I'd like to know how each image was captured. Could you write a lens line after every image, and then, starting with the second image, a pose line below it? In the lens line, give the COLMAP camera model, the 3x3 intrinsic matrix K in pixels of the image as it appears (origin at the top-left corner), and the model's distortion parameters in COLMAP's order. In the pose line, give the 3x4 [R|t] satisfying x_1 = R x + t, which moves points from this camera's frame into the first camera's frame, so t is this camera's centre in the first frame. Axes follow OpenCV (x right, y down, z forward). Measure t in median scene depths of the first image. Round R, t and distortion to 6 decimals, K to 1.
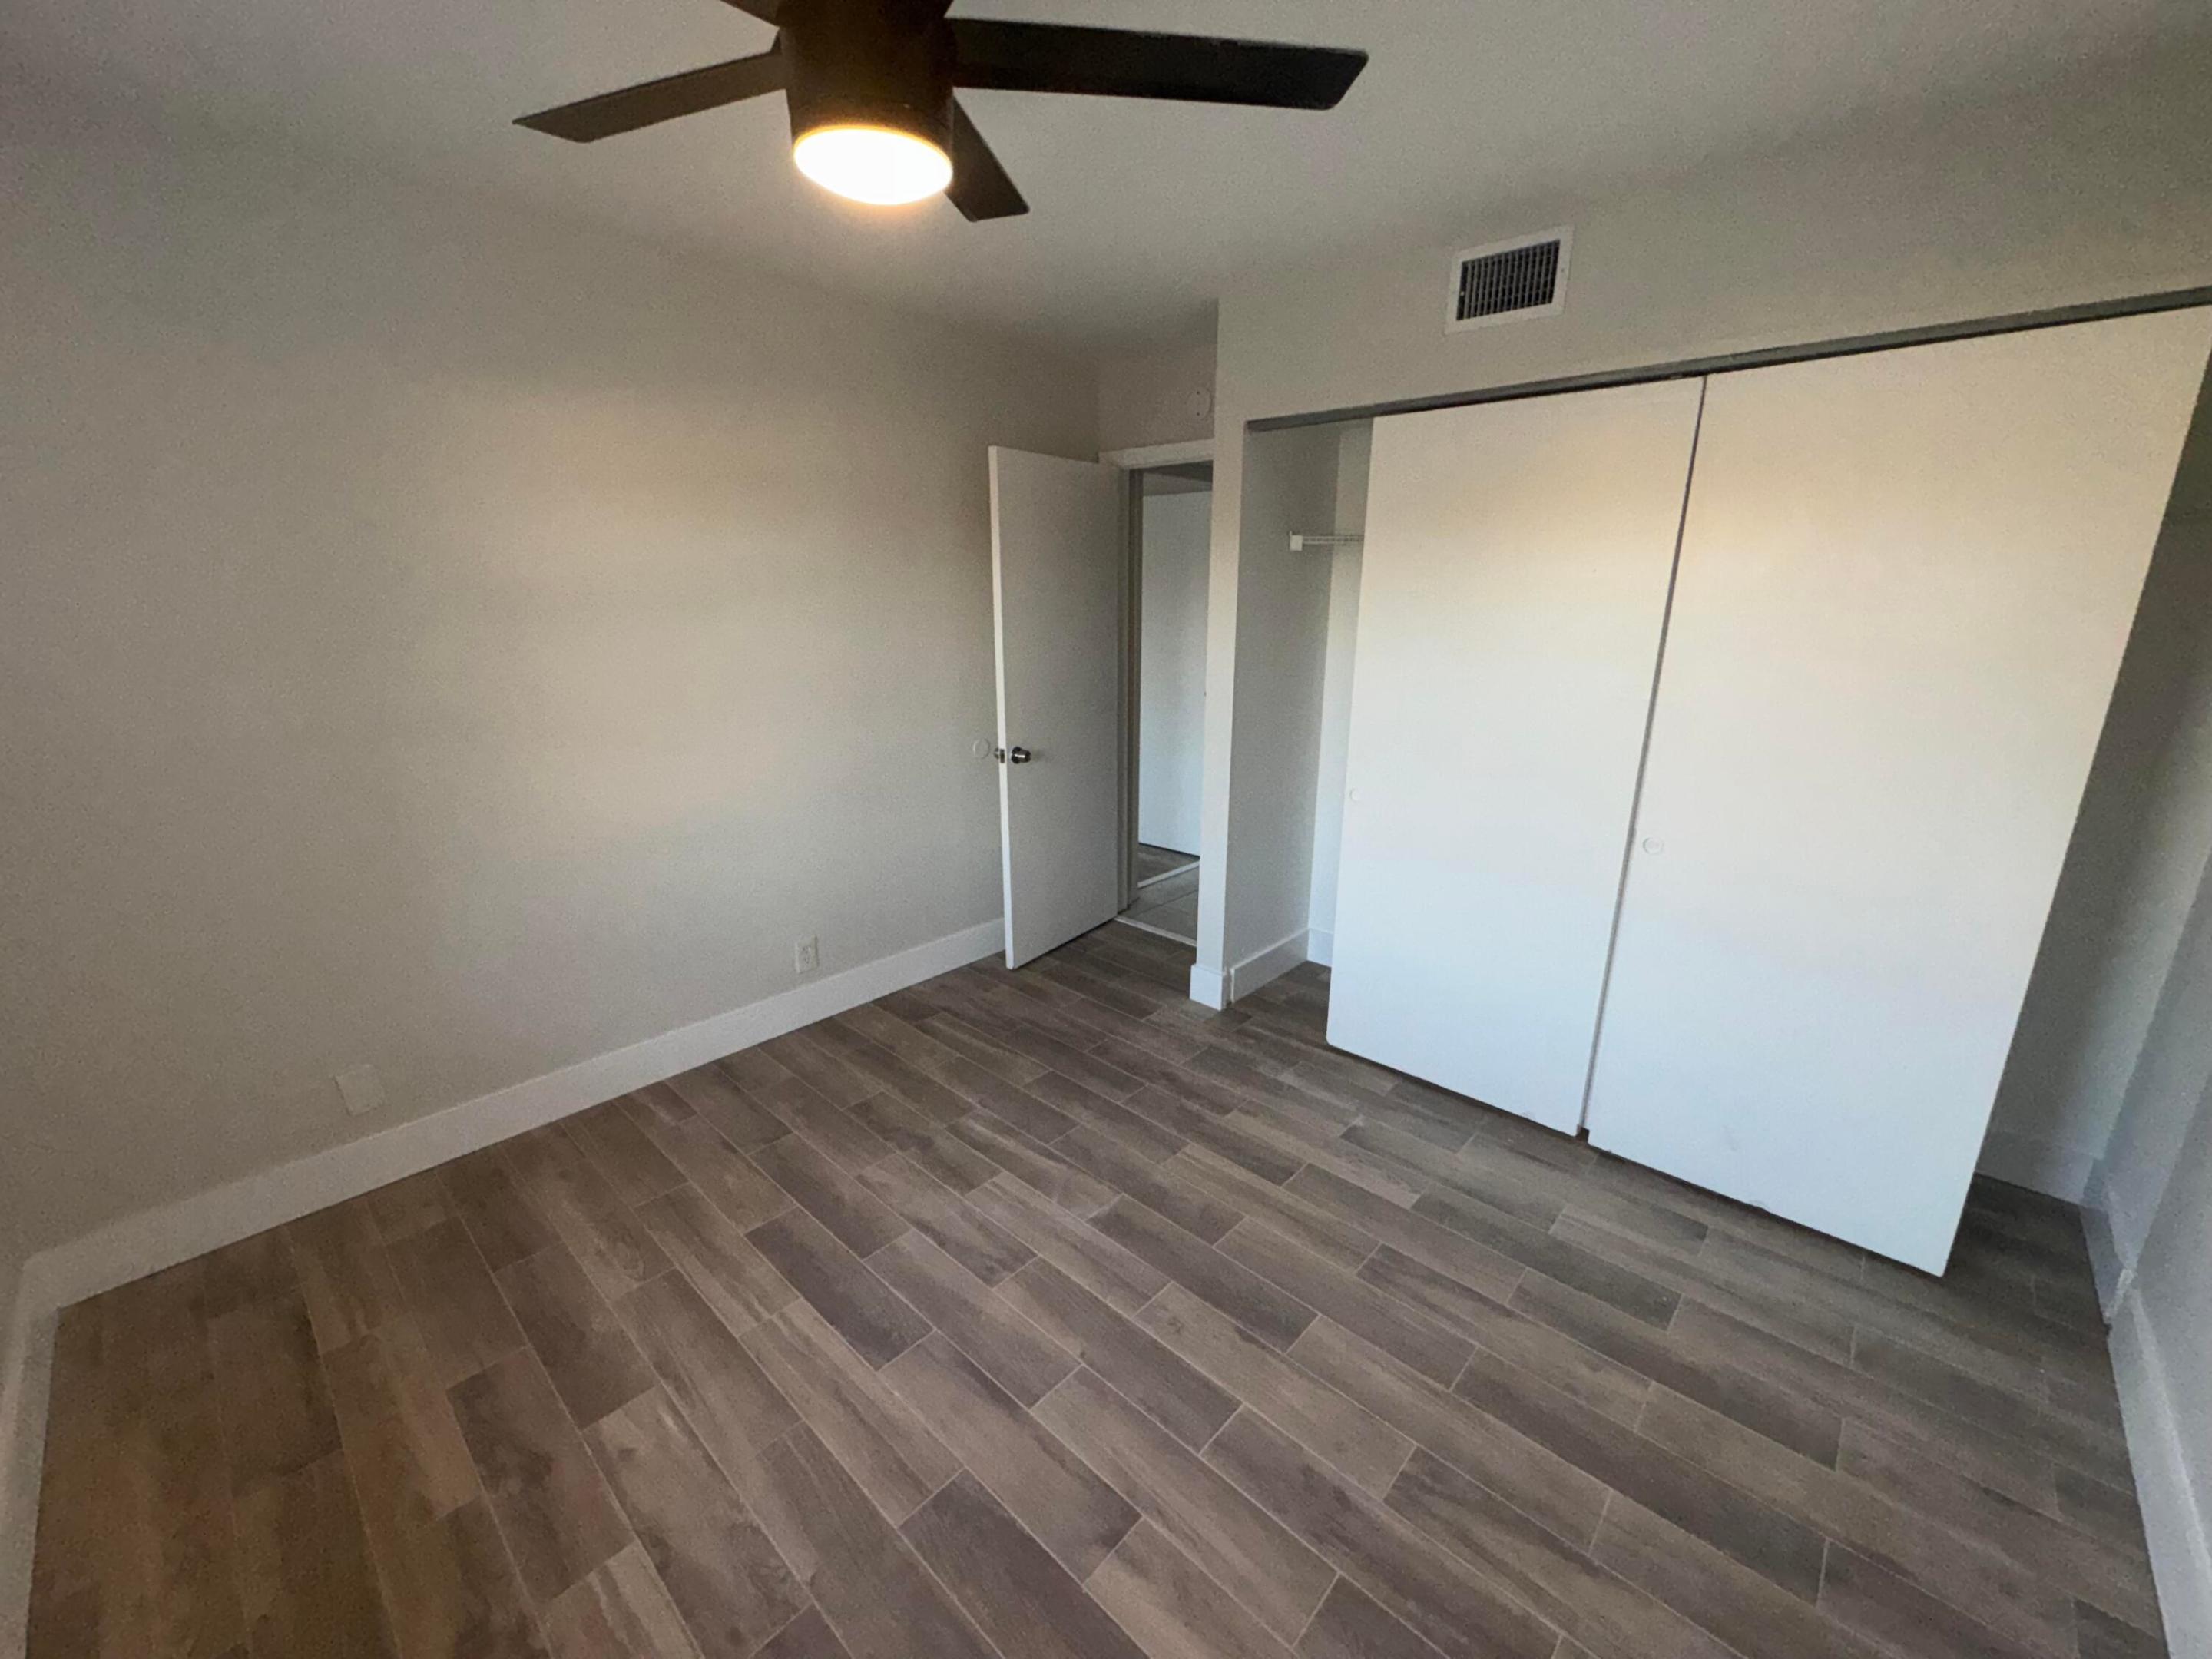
lens RADIAL K [[885.9, 0, 1101.5], [0, 885.9, 836.4], [0, 0, 1]] dist [-0.004390, 0.000787]
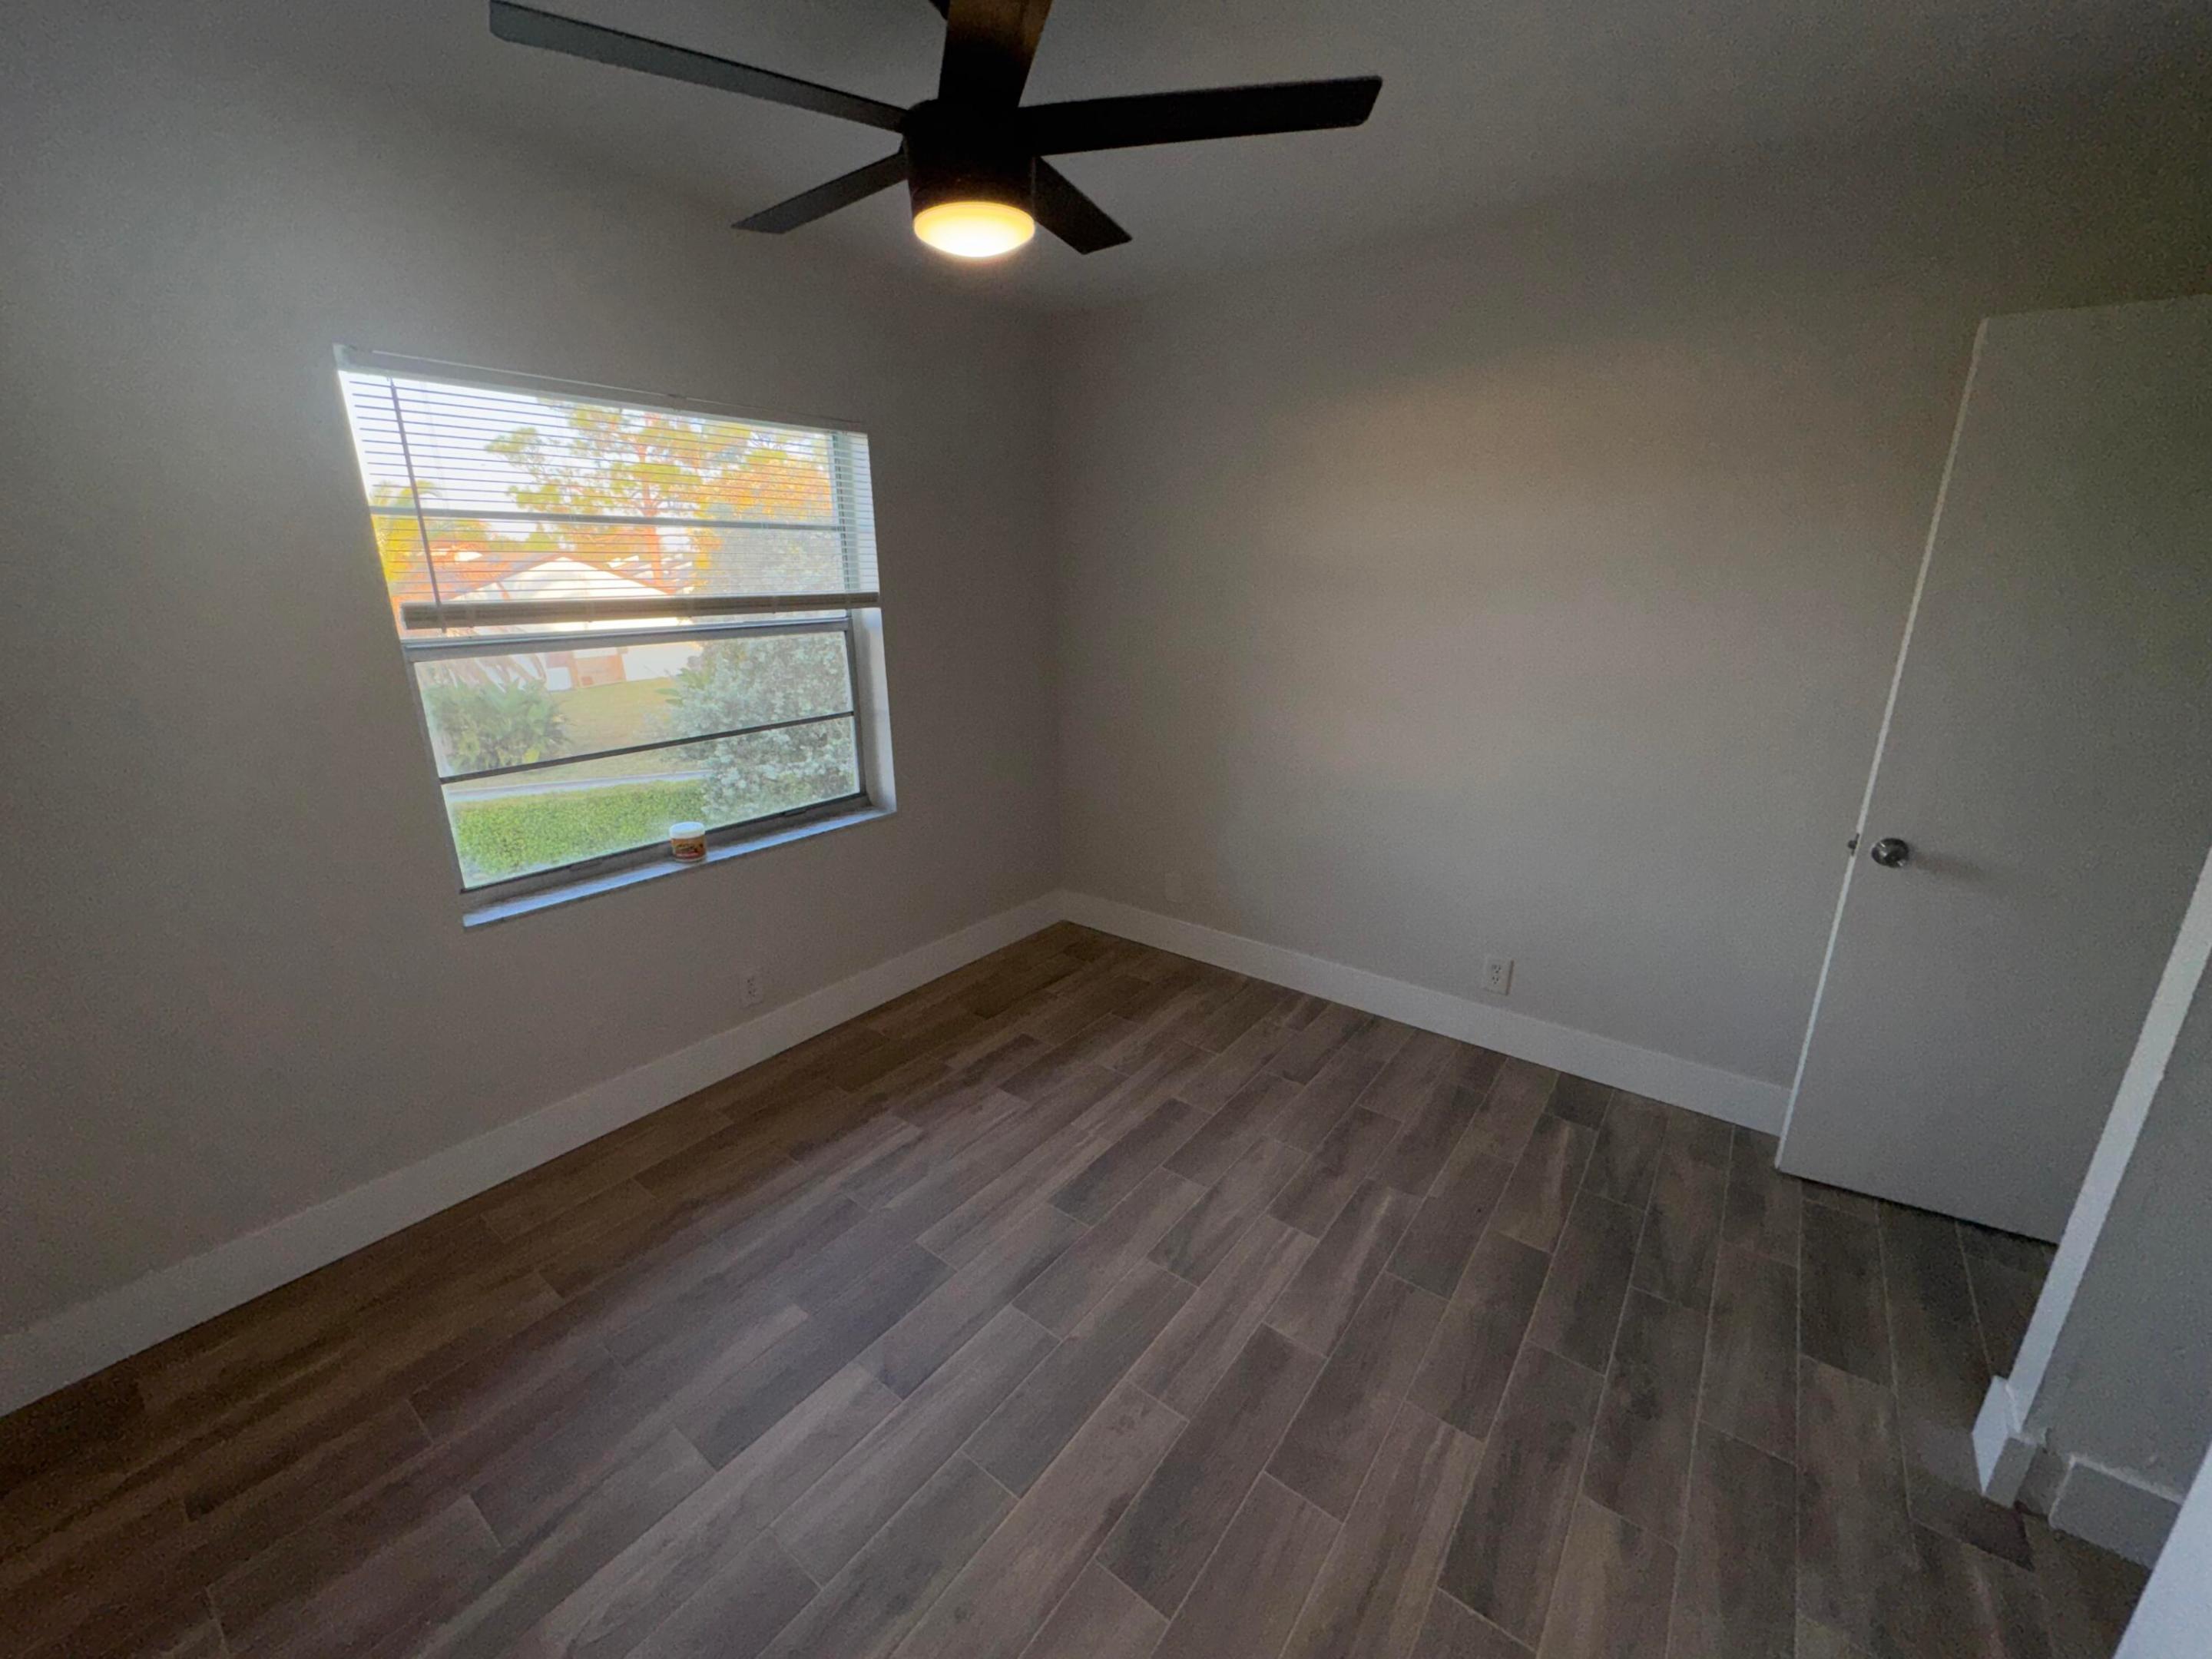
lens RADIAL K [[885.9, 0, 1103.8], [0, 885.9, 833.9], [0, 0, 1]] dist [-0.004390, 0.000787]
pose [[0.097256, 0.287767, -0.952749, 0.636217], [-0.272390, 0.928433, 0.252617, -0.168844], [0.957259, 0.234950, 0.168681, 0.606057]]
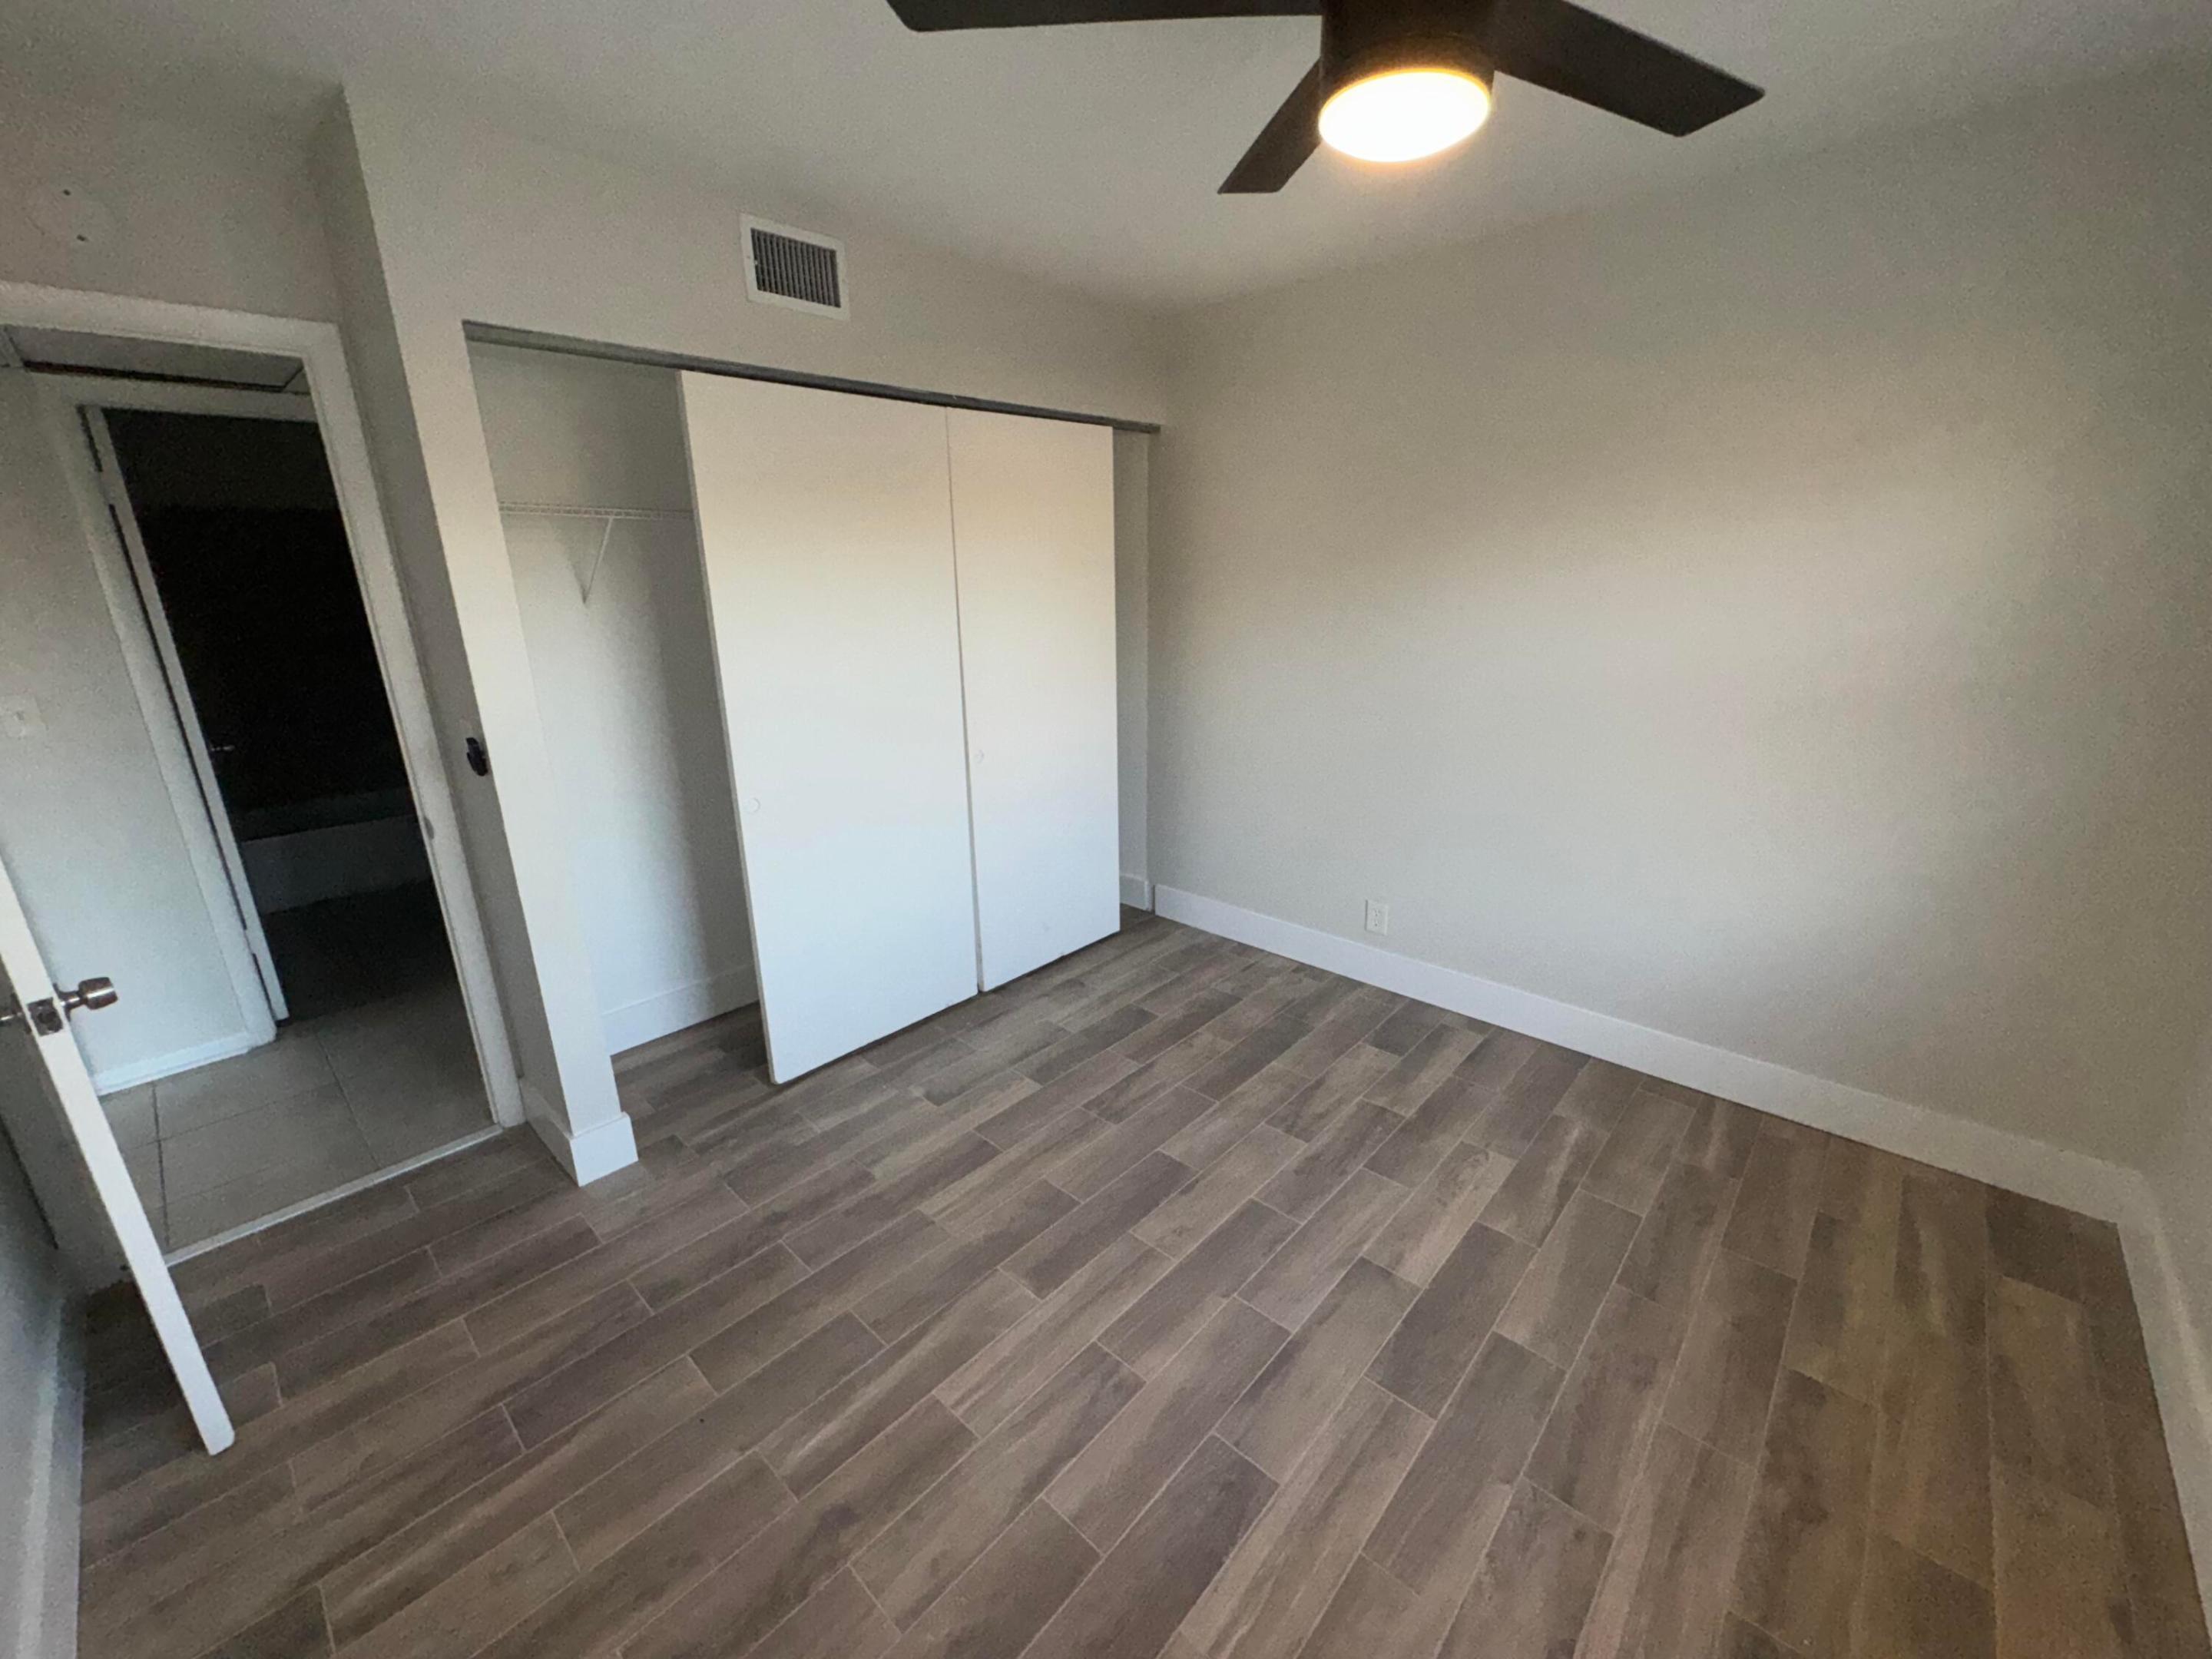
lens RADIAL K [[885.9, 0, 1112.1], [0, 885.9, 832.8], [0, 0, 1]] dist [-0.004390, 0.000787]
pose [[-0.009892, -0.299714, 0.953978, -0.716439], [0.283777, 0.913959, 0.290084, -0.221381], [-0.958839, 0.273587, 0.076012, 0.742877]]
